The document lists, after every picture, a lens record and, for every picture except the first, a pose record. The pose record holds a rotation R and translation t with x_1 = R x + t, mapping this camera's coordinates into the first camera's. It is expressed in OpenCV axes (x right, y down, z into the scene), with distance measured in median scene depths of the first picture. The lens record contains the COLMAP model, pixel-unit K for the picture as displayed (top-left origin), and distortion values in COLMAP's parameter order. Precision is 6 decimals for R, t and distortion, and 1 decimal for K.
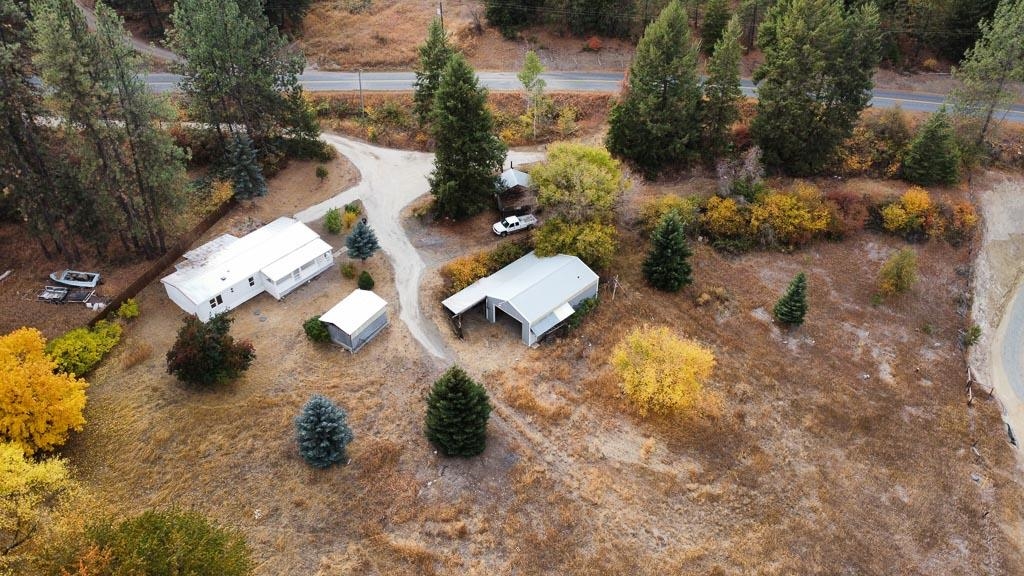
lens RADIAL K [[772.7, 0, 511.8], [0, 772.7, 274.8], [0, 0, 1]] dist [-0.000415, -0.000751]
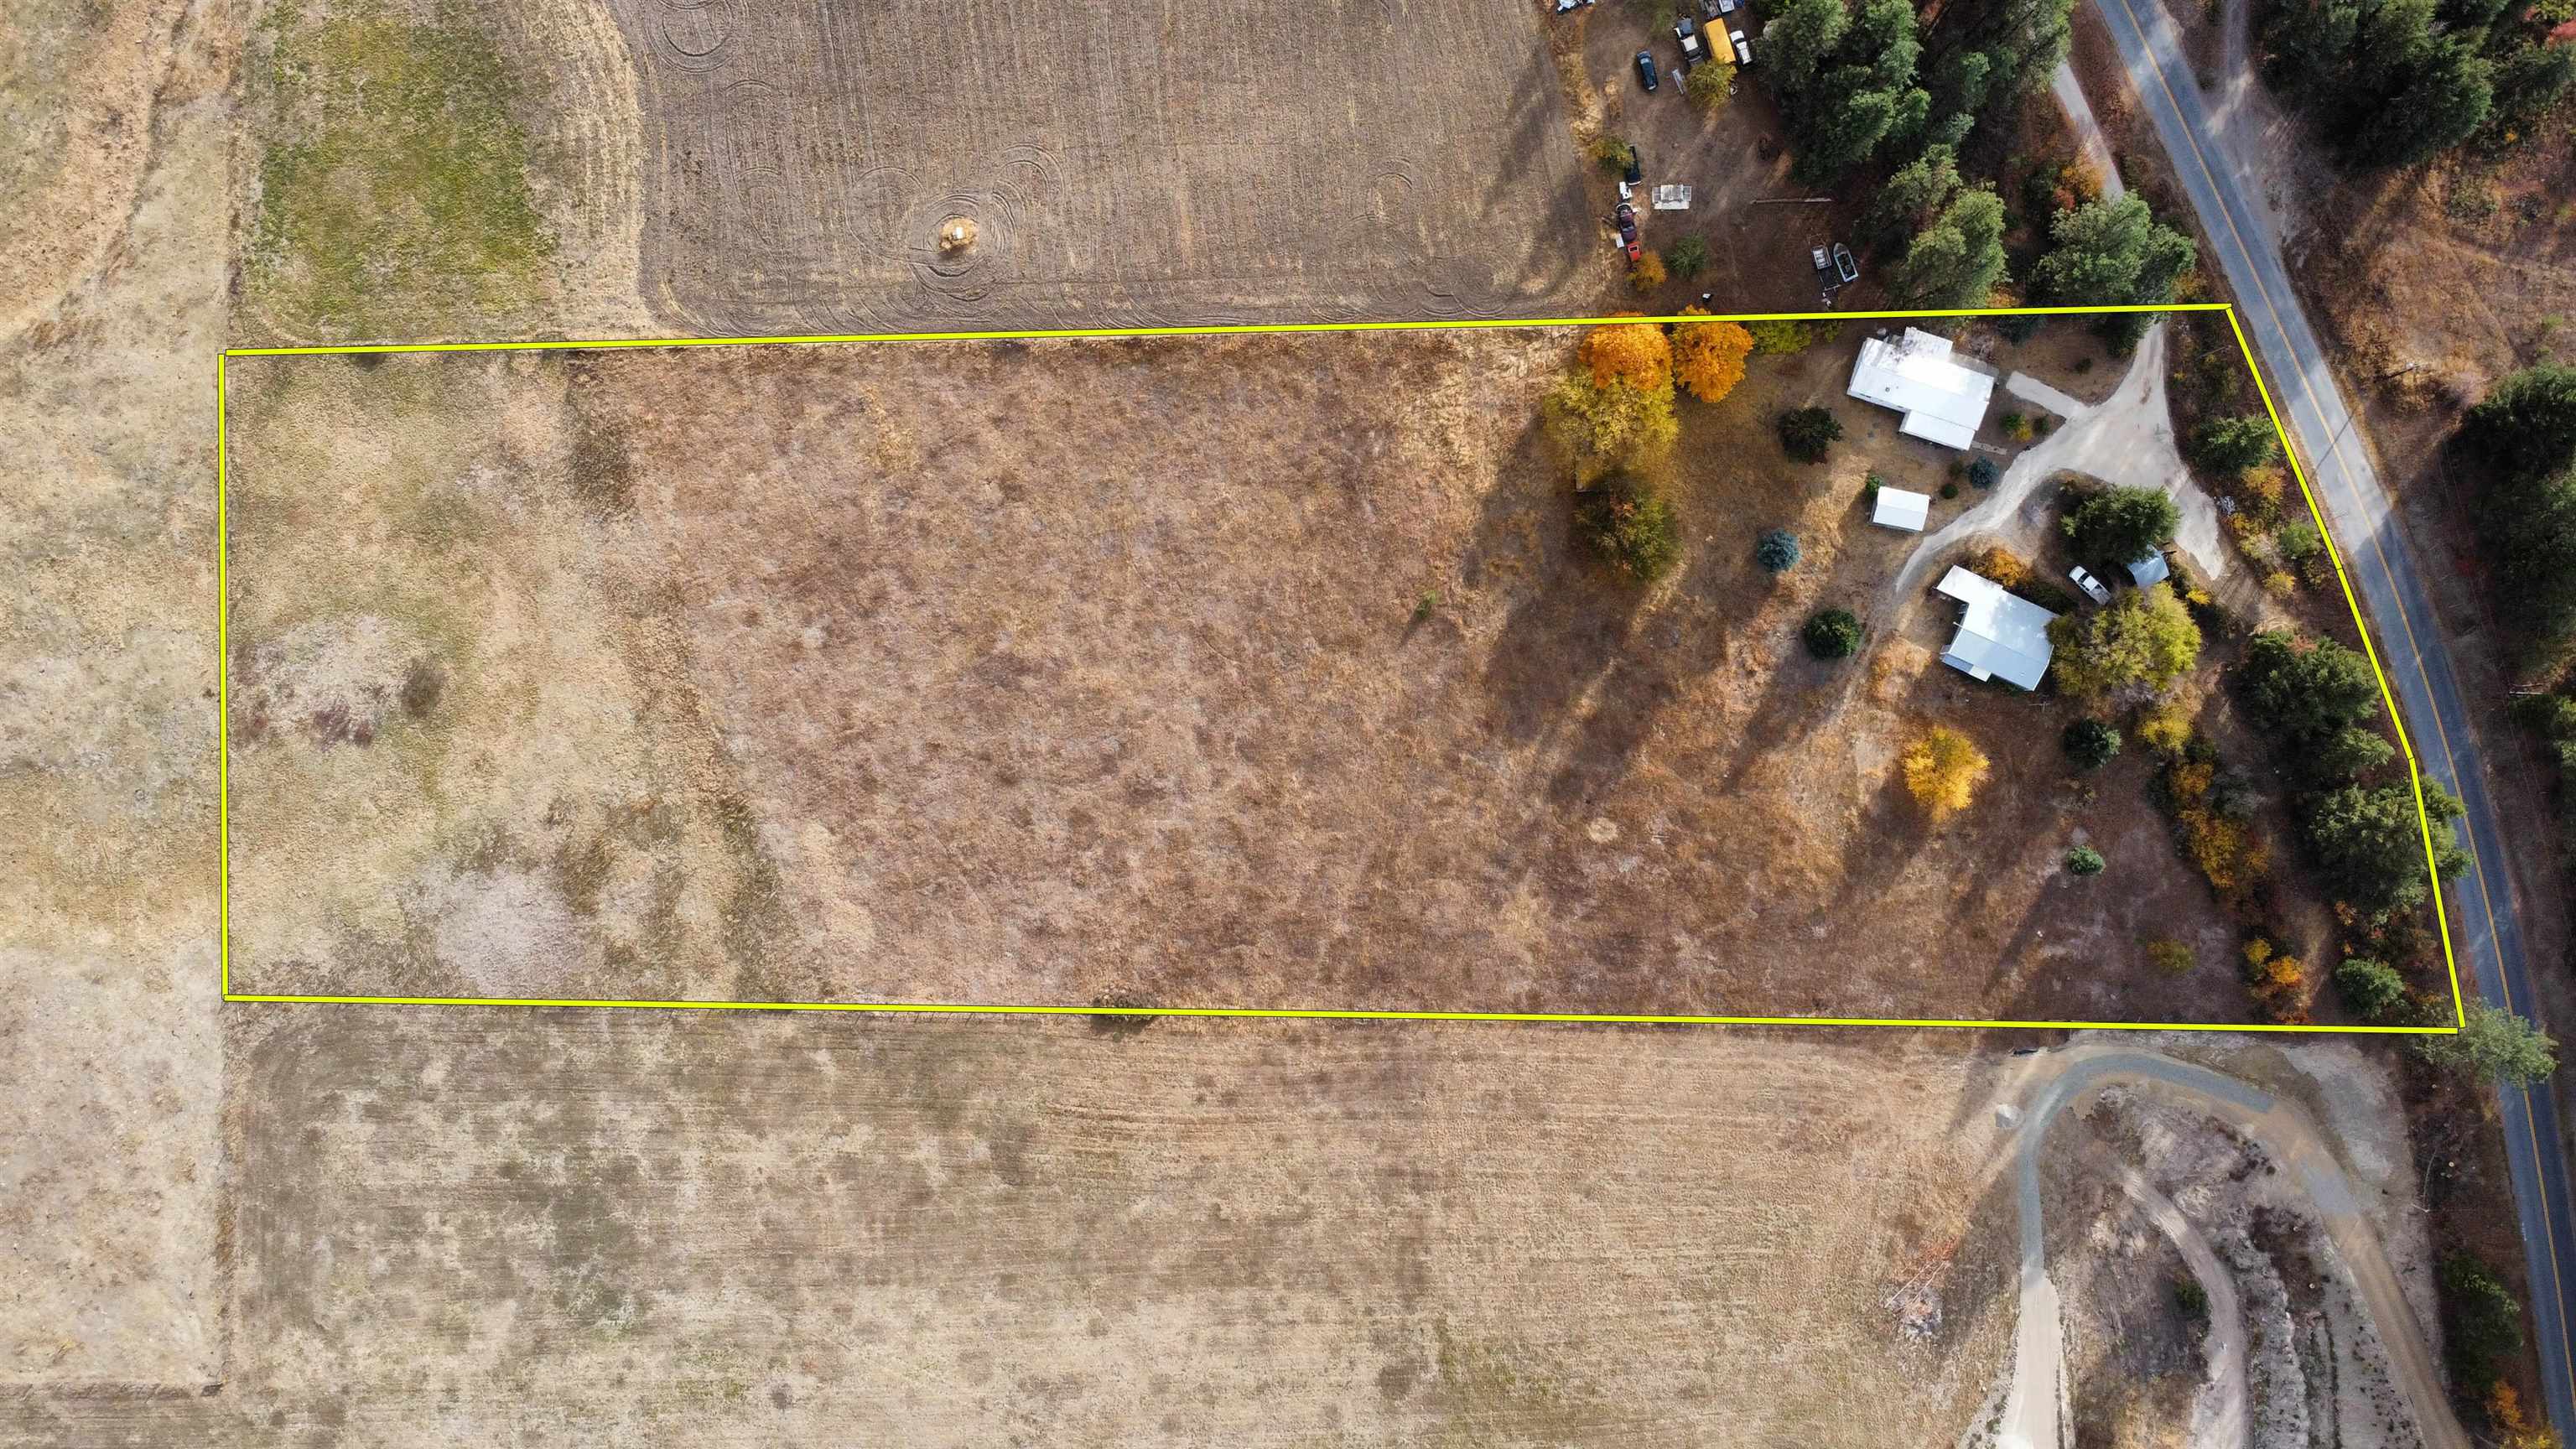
lens RADIAL K [[1943.9, 0, 1287.4], [0, 1943.9, 691.2], [0, 0, 1]] dist [-0.000415, -0.000751]
pose [[0.355614, 0.934417, -0.020063, -0.194849], [-0.548880, 0.226167, 0.804723, -1.548542], [0.756485, -0.275159, 0.593311, -1.344096]]
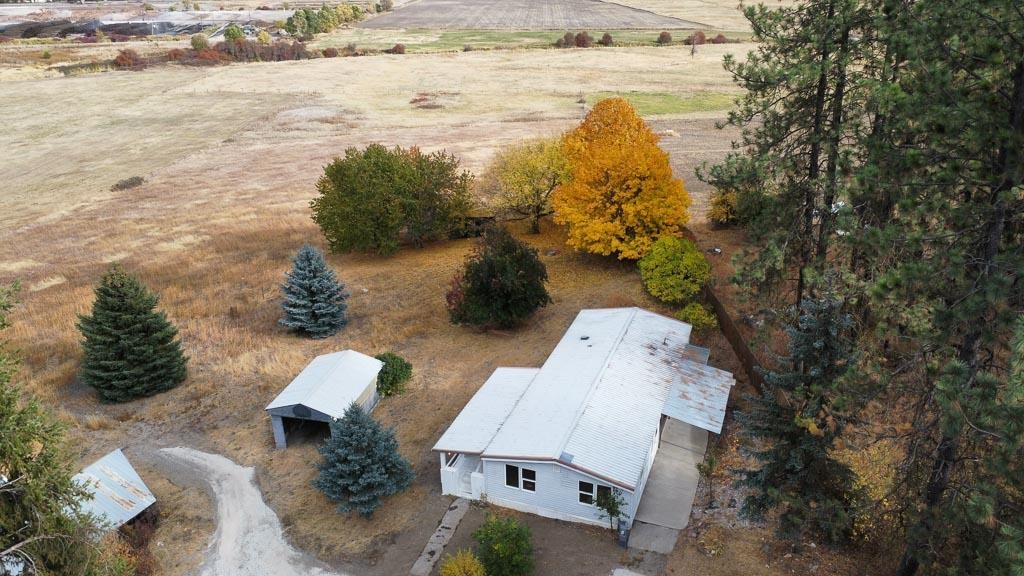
lens RADIAL K [[772.7, 0, 511.8], [0, 772.7, 274.8], [0, 0, 1]] dist [-0.000415, -0.000751]
pose [[-0.948360, 0.126523, -0.290868, -0.154919], [-0.183469, 0.529238, 0.828400, -0.413124], [0.258750, 0.838987, -0.478695, 1.092348]]
